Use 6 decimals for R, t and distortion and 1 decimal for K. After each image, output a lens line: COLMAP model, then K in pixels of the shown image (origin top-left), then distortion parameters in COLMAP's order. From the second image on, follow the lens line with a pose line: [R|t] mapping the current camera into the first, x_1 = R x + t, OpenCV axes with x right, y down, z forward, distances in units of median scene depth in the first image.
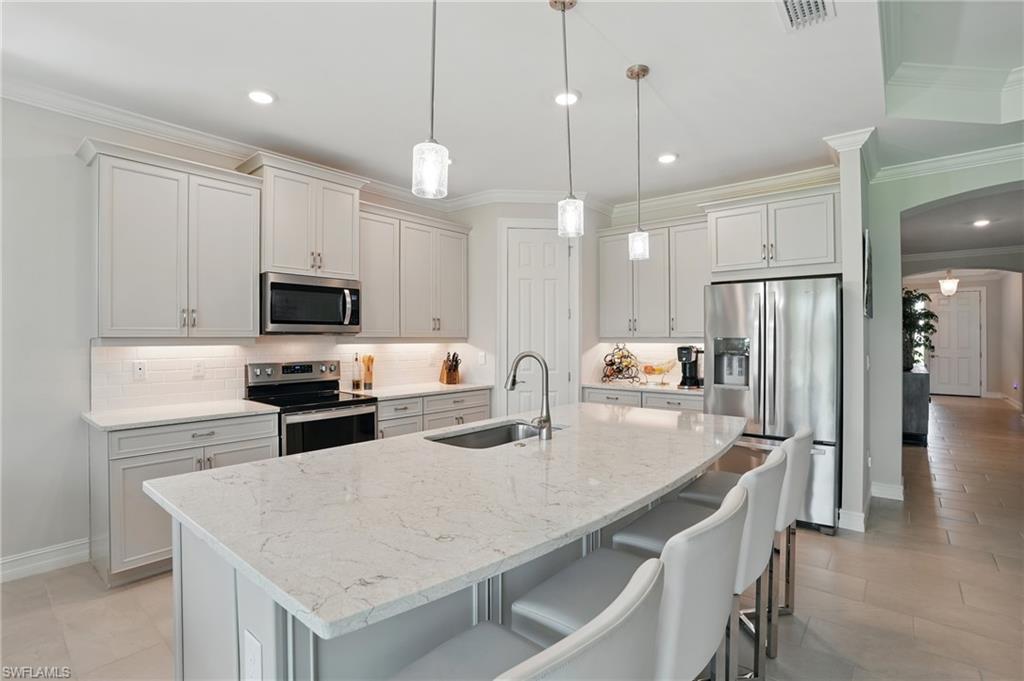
lens RADIAL K [[488.7, 0, 510.8], [0, 488.7, 332.4], [0, 0, 1]] dist [-0.040253, 0.009336]
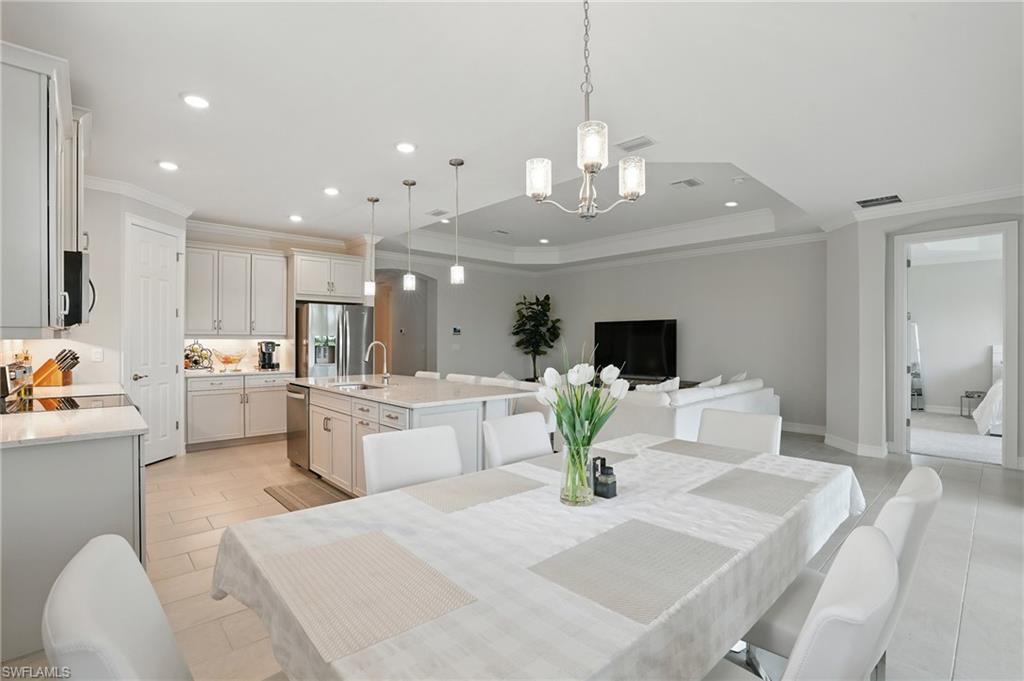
lens RADIAL K [[488.7, 0, 506.3], [0, 488.7, 344.8], [0, 0, 1]] dist [-0.040253, 0.009336]
pose [[0.135533, -0.011228, 0.990709, -0.843576], [-0.013988, 0.999814, 0.013245, 0.008625], [-0.990674, -0.015653, 0.135351, 0.095633]]
